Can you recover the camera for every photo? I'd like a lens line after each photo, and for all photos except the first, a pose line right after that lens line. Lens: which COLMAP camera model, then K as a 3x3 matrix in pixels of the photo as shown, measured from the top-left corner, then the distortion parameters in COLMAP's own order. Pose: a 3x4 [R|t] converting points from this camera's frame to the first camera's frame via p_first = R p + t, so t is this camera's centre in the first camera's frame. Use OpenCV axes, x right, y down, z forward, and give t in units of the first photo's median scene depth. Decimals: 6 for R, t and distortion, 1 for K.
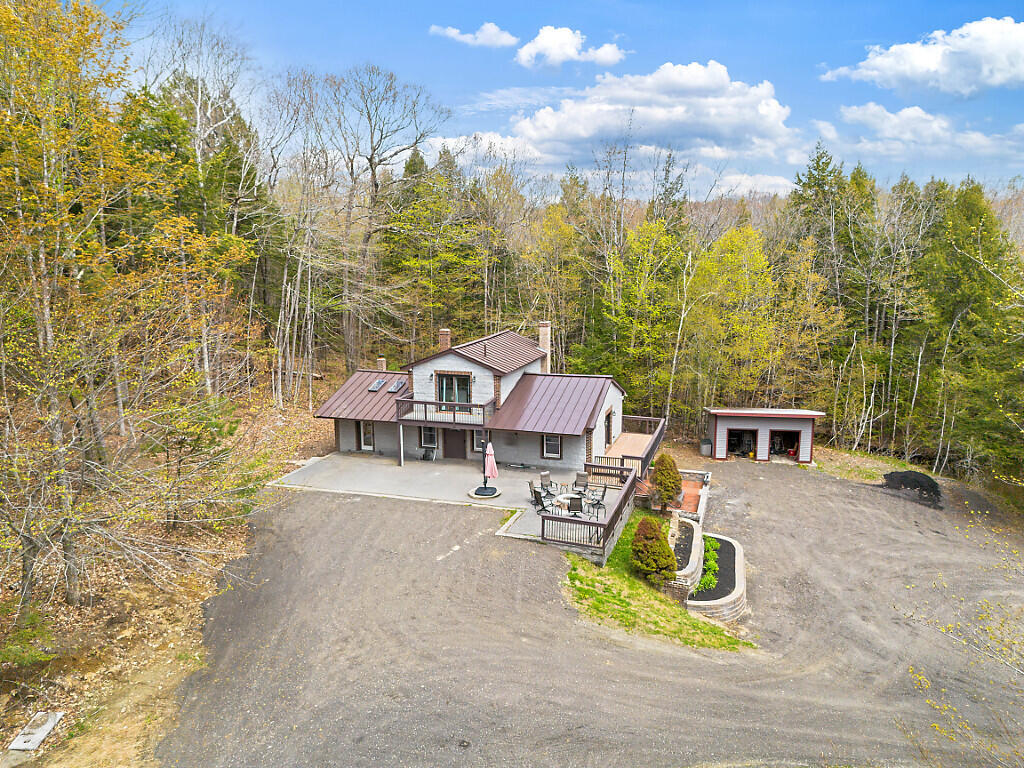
lens RADIAL K [[712.7, 0, 512.0], [0, 712.7, 384.0], [0, 0, 1]] dist [0.058877, -0.002468]
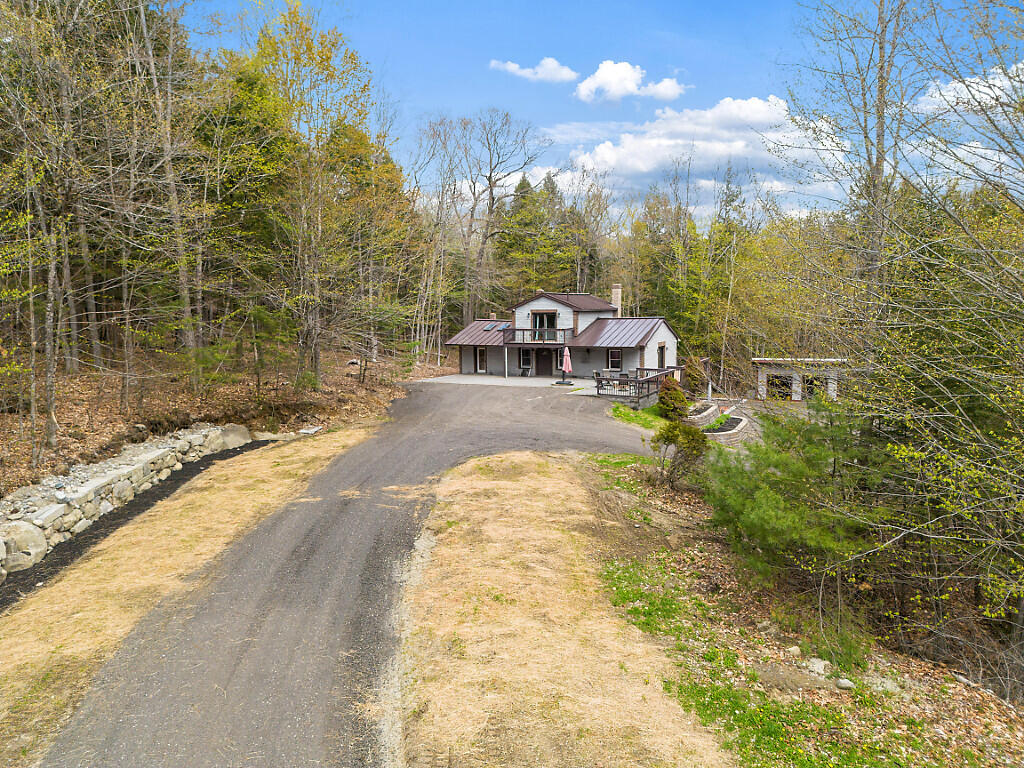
lens RADIAL K [[712.7, 0, 512.0], [0, 712.7, 384.0], [0, 0, 1]] dist [0.058877, -0.002468]
pose [[0.988605, 0.015319, -0.149751, 0.063185], [-0.026952, 0.996746, -0.075971, 0.225980], [0.148100, 0.079141, 0.985801, -0.351664]]
